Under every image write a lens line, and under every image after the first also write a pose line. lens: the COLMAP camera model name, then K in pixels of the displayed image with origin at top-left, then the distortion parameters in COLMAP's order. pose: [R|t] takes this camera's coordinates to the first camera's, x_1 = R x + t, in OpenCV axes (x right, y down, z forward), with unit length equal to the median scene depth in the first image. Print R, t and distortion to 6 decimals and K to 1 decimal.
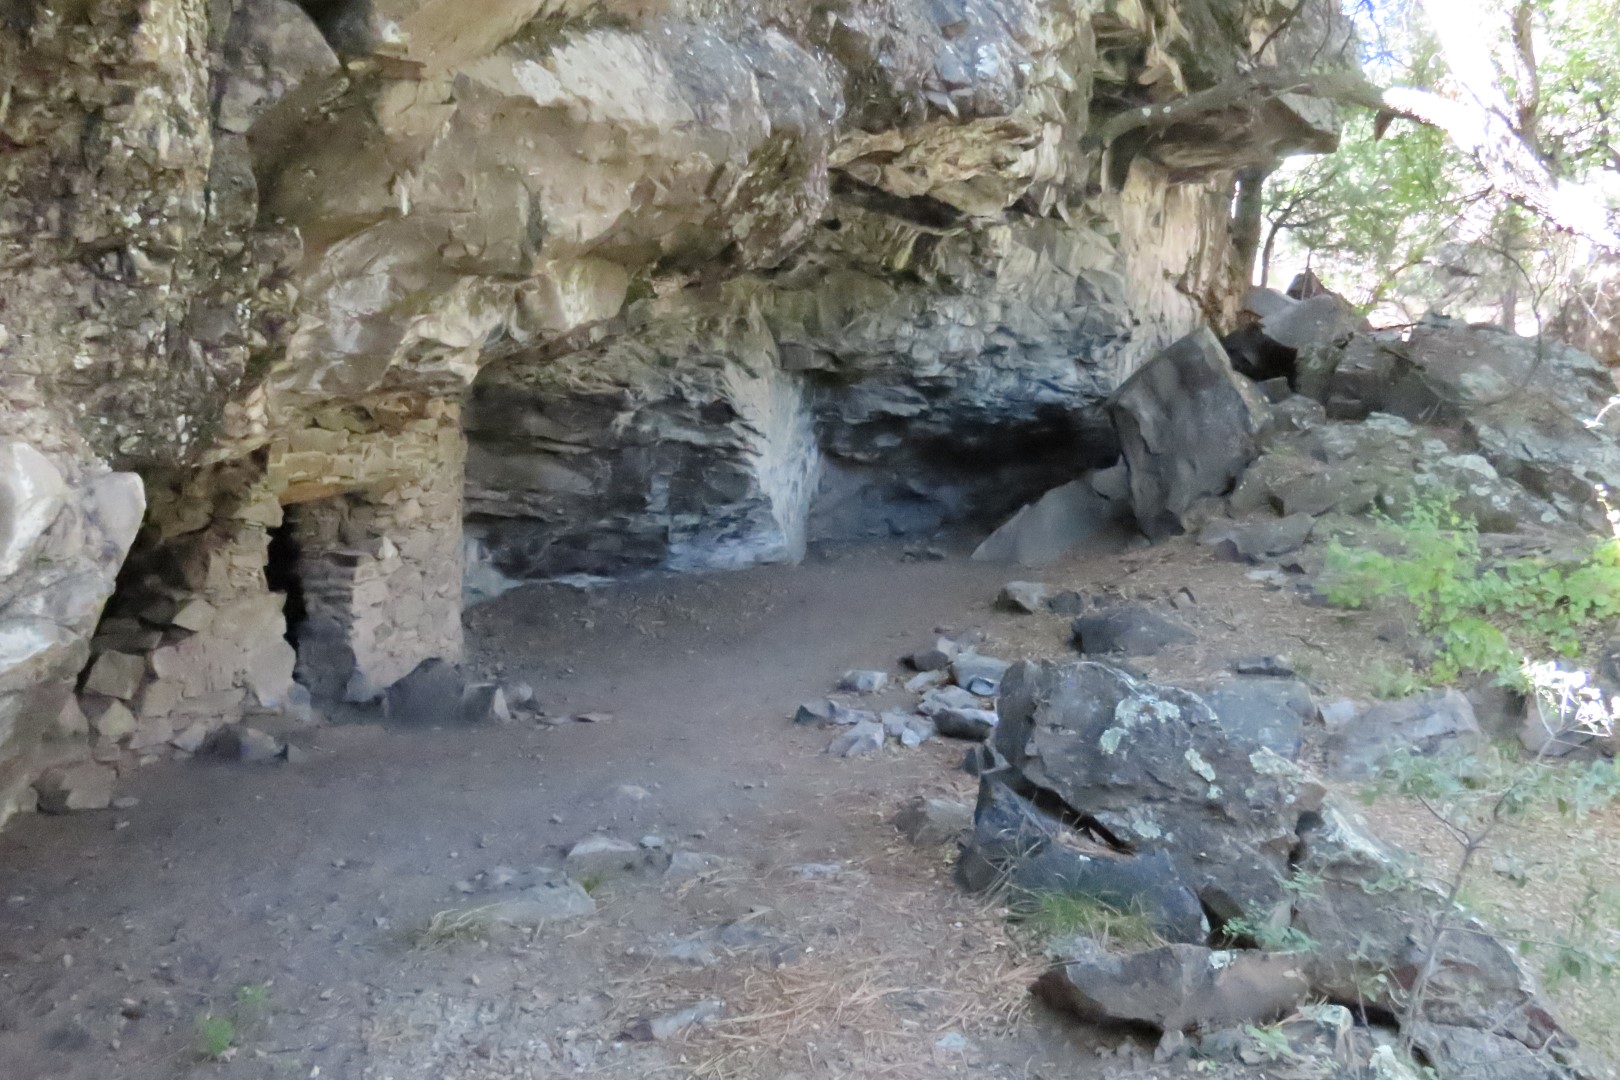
lens RADIAL K [[1431.7, 0, 807.6], [0, 1431.7, 537.8], [0, 0, 1]] dist [-0.013404, -0.014219]
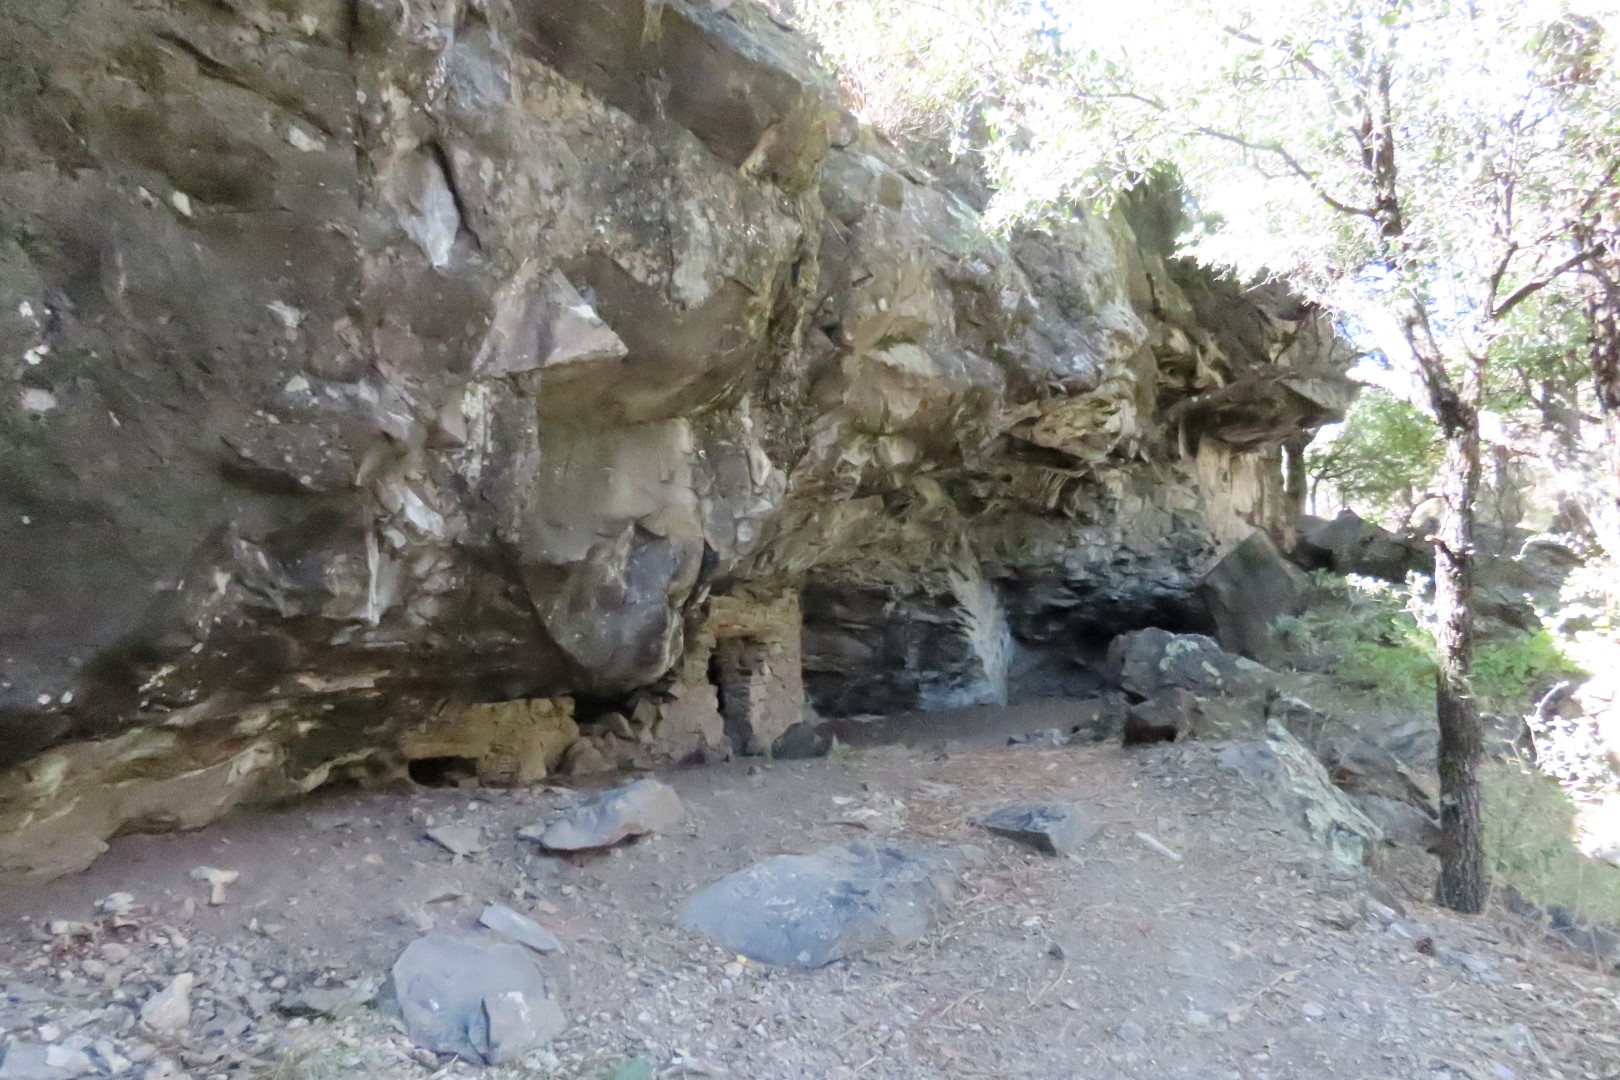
lens RADIAL K [[1031.1, 0, 807.4], [0, 1031.1, 540.2], [0, 0, 1]] dist [-0.007264, 0.002302]
pose [[0.981090, -0.076687, -0.177710, -0.003028], [0.037191, 0.975743, -0.215739, 0.092873], [0.189944, 0.205050, 0.960144, -0.179211]]
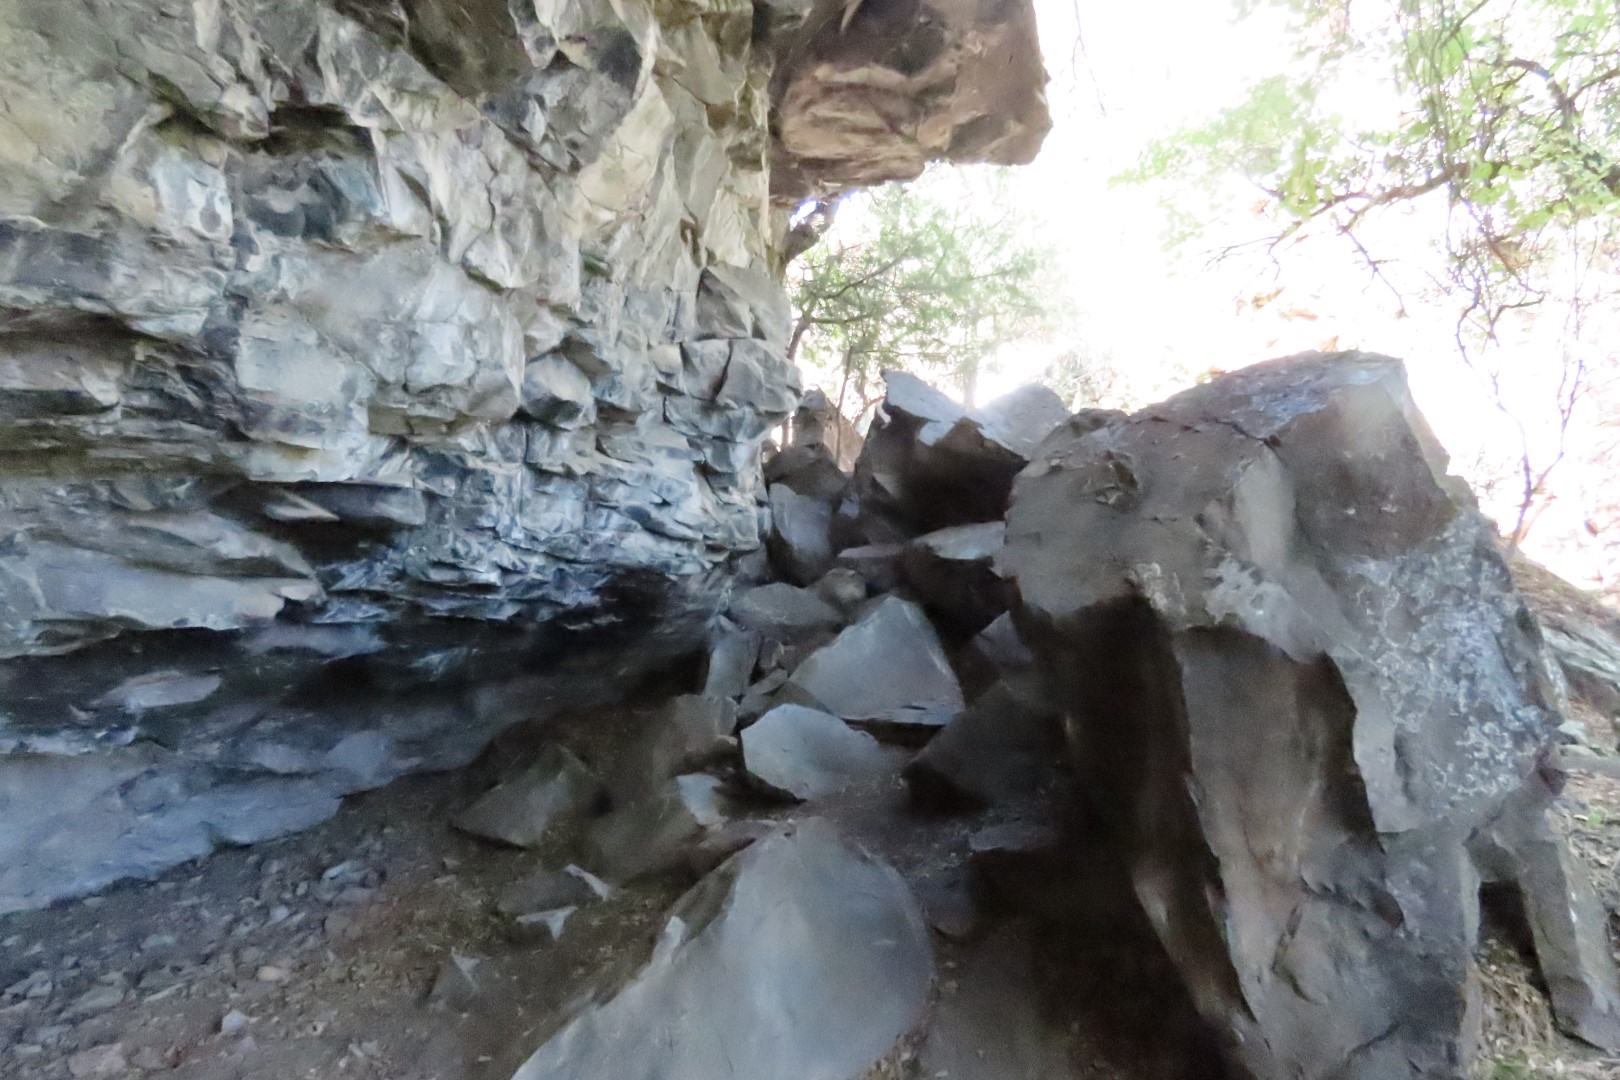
lens RADIAL K [[1031.1, 0, 810.6], [0, 1031.1, 539.6], [0, 0, 1]] dist [-0.007264, 0.002302]
pose [[0.857082, 0.012982, 0.515016, 0.078256], [0.030748, 0.996611, -0.076293, -0.102921], [-0.514261, 0.081225, 0.853779, 0.959215]]
